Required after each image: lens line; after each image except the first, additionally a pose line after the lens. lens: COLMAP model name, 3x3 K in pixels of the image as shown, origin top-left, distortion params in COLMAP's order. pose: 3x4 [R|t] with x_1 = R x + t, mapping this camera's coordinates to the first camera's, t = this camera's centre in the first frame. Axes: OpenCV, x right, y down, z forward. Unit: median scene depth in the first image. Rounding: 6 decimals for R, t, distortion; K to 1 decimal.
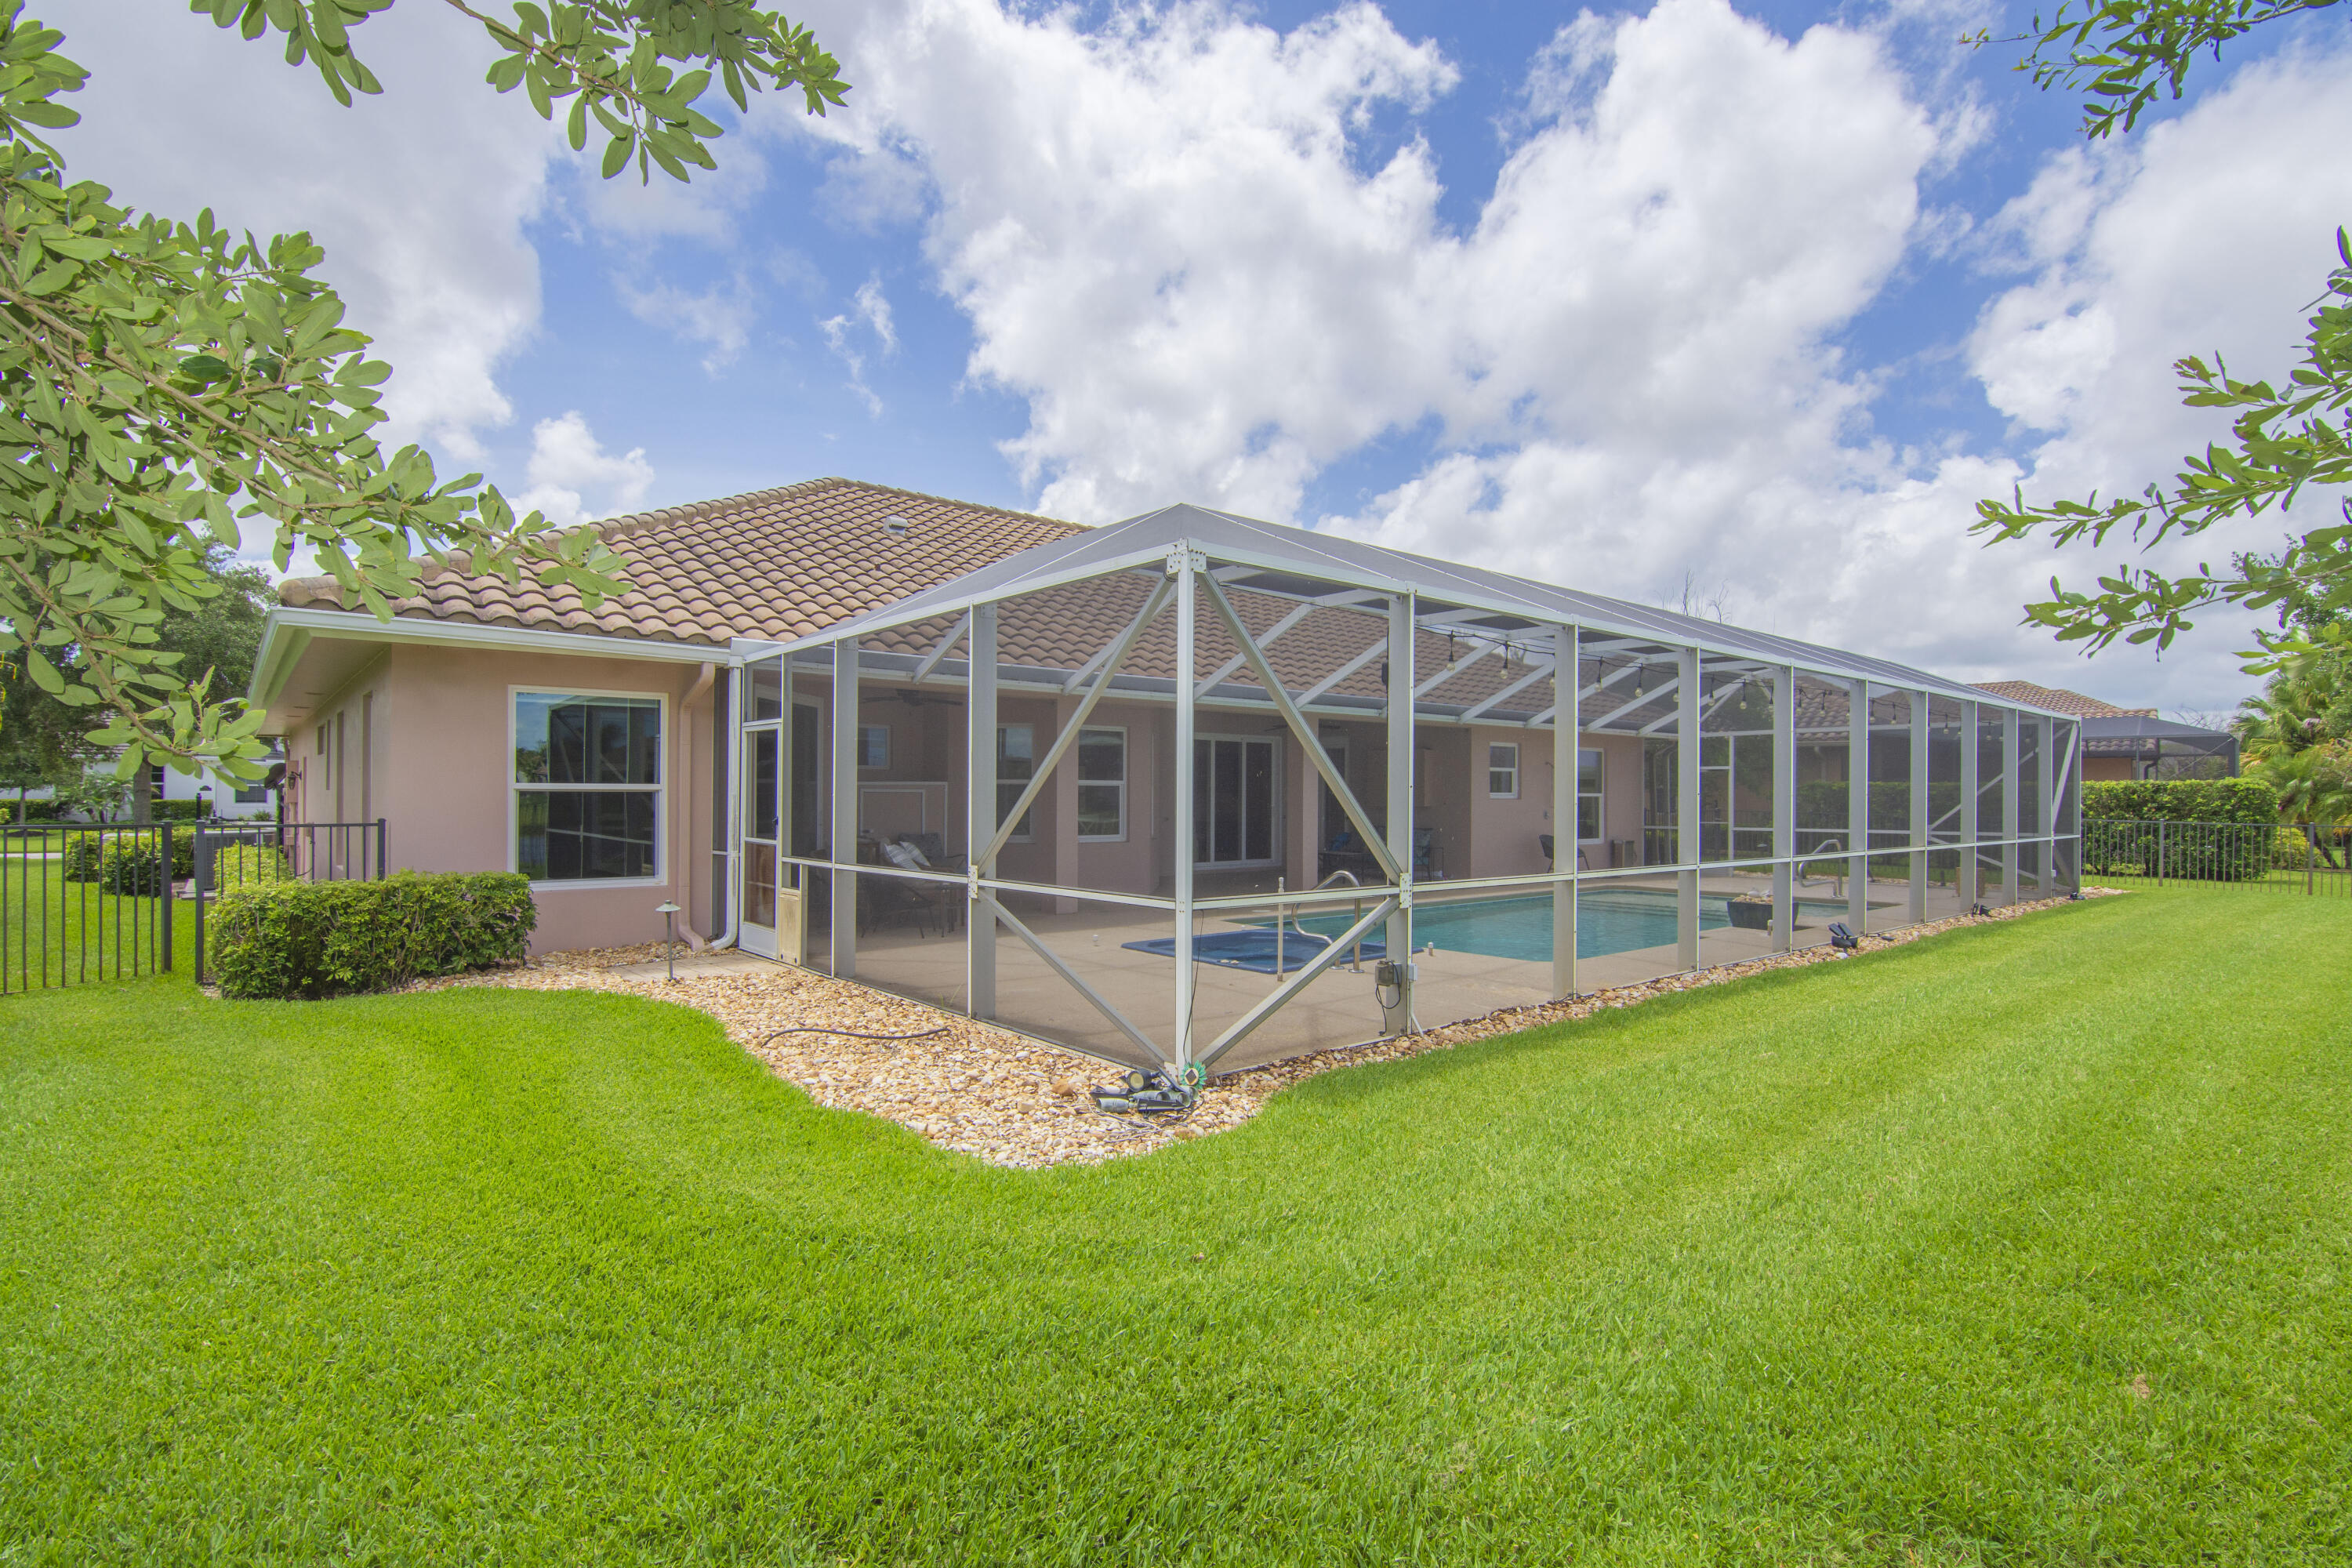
lens RADIAL K [[1120.0, 0, 1181.2], [0, 1120.0, 790.4], [0, 0, 1]] dist [-0.016681, -0.003681]
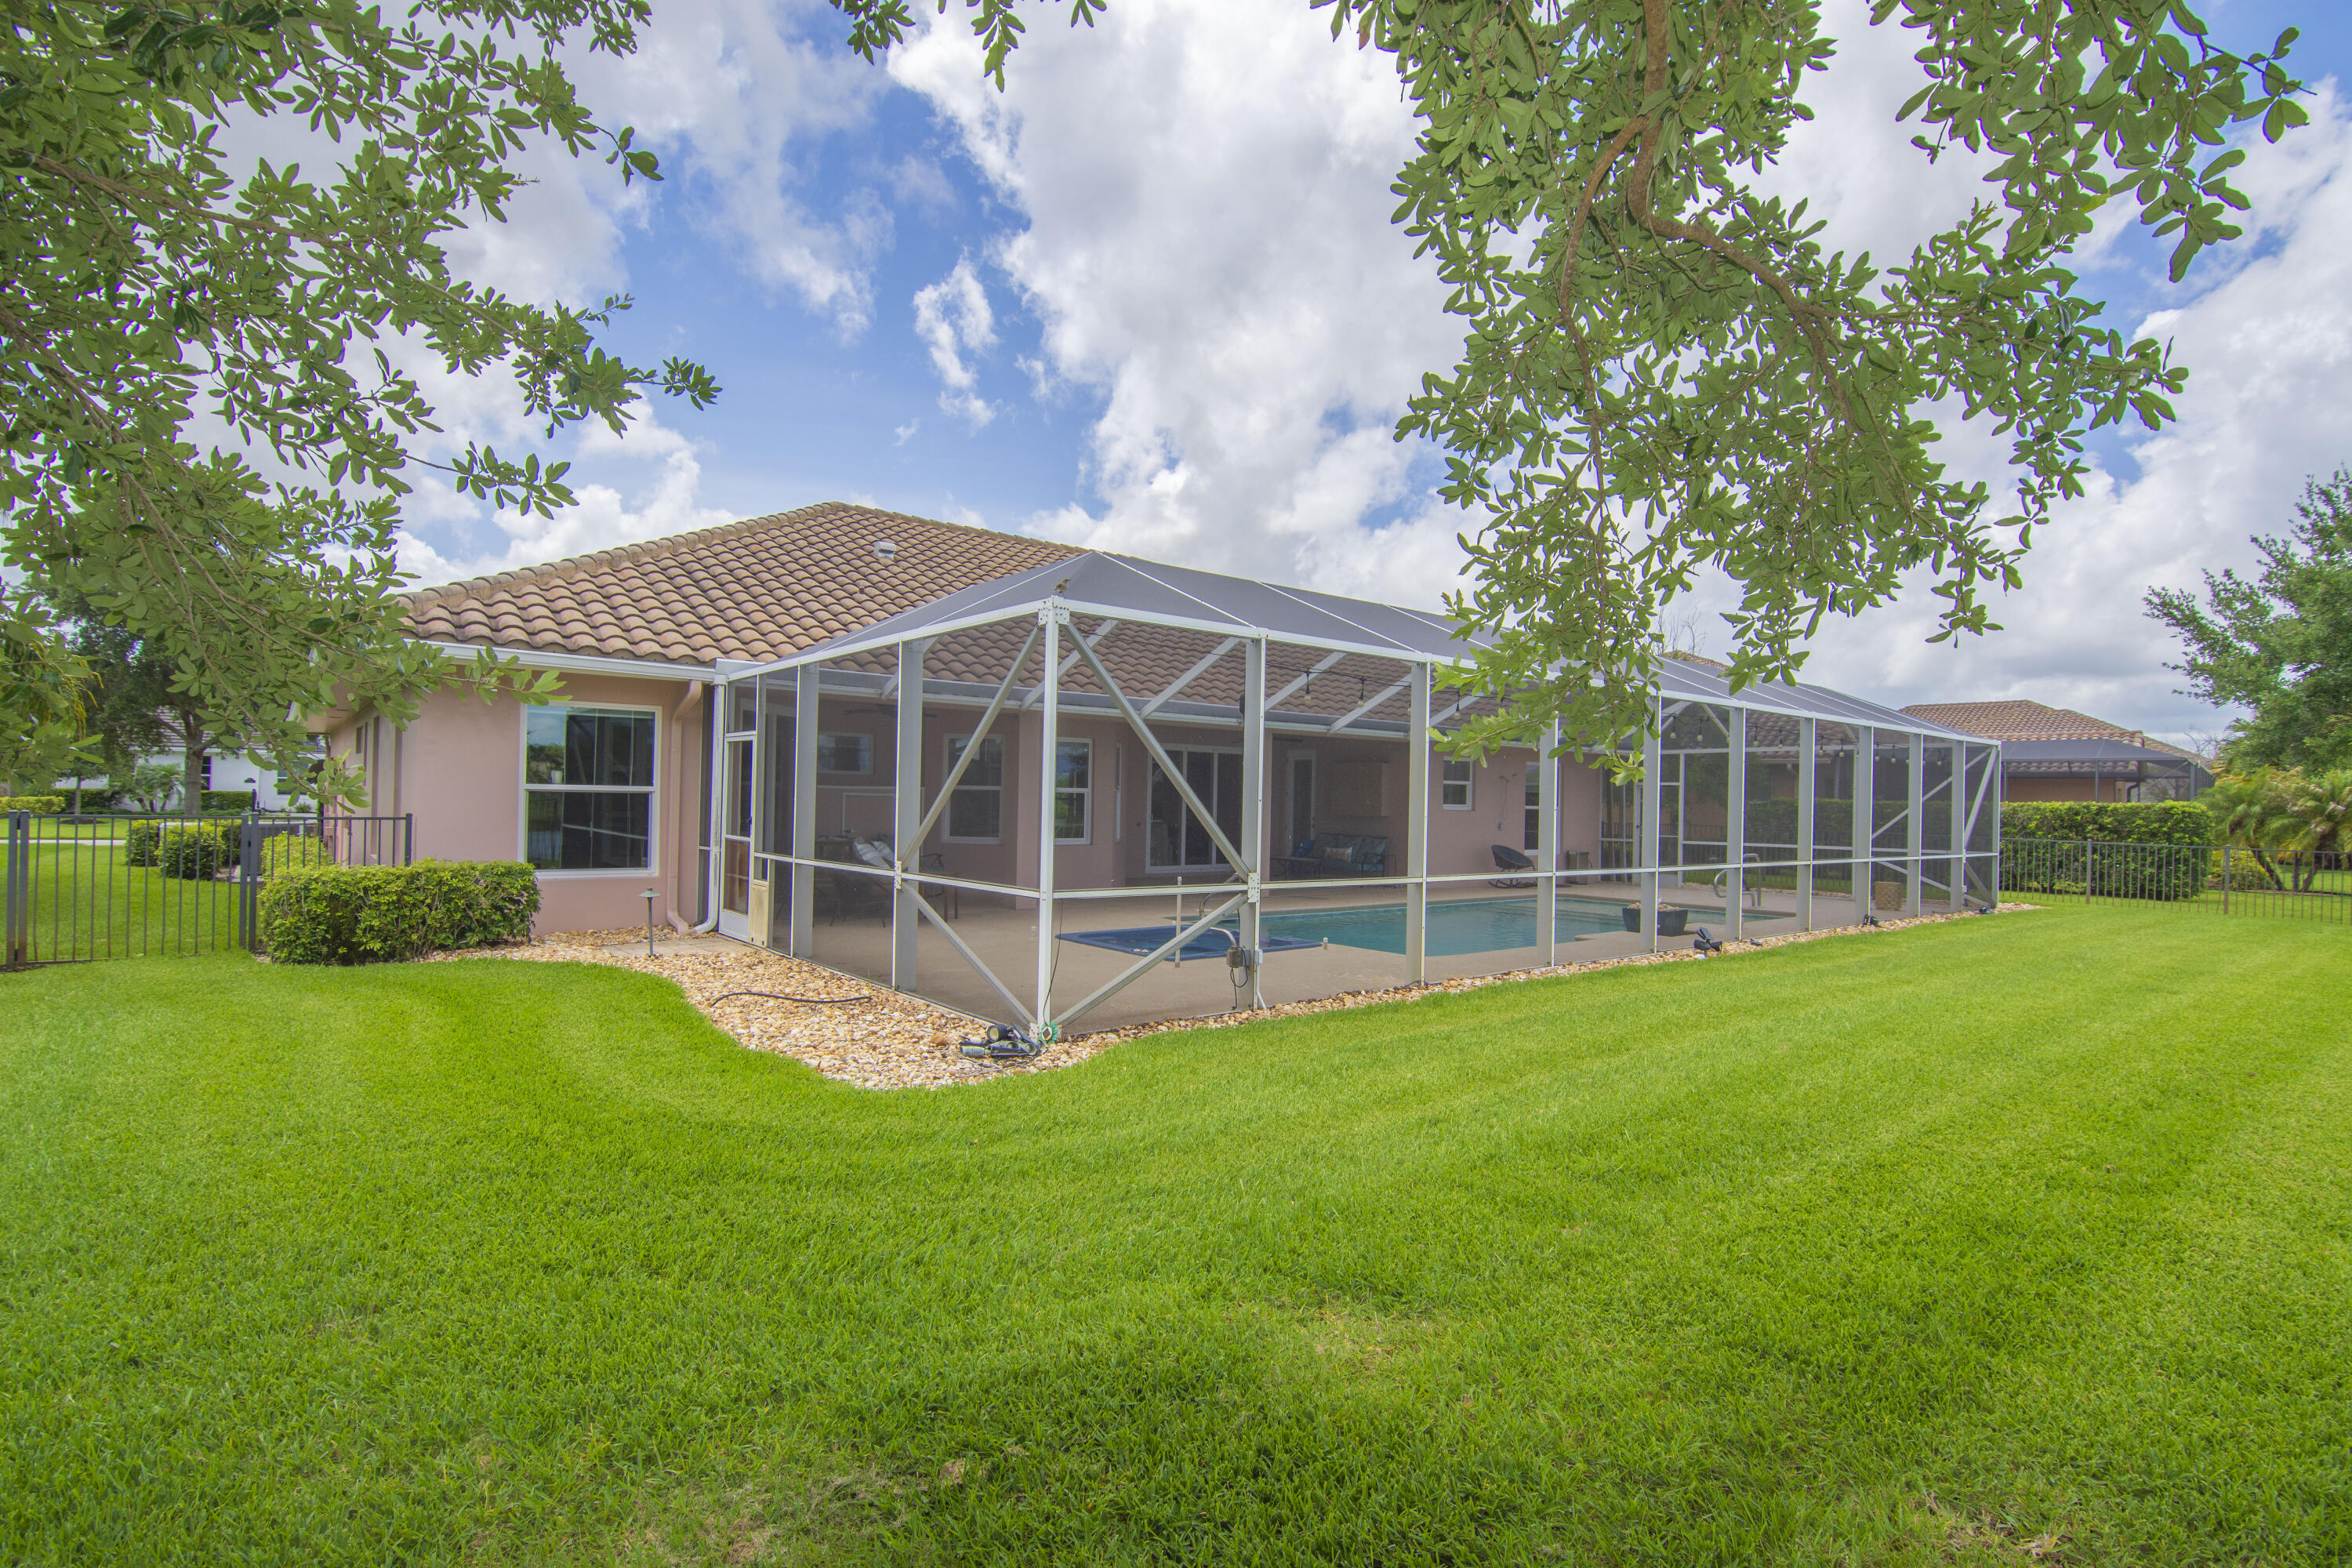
lens RADIAL K [[1120.0, 0, 1187.4], [0, 1120.0, 793.8], [0, 0, 1]] dist [-0.016681, -0.003681]
pose [[0.999708, 0.015116, -0.018869, 0.115079], [-0.015145, 0.999884, -0.001400, -0.005763], [0.018846, 0.001685, 0.999821, -0.145352]]
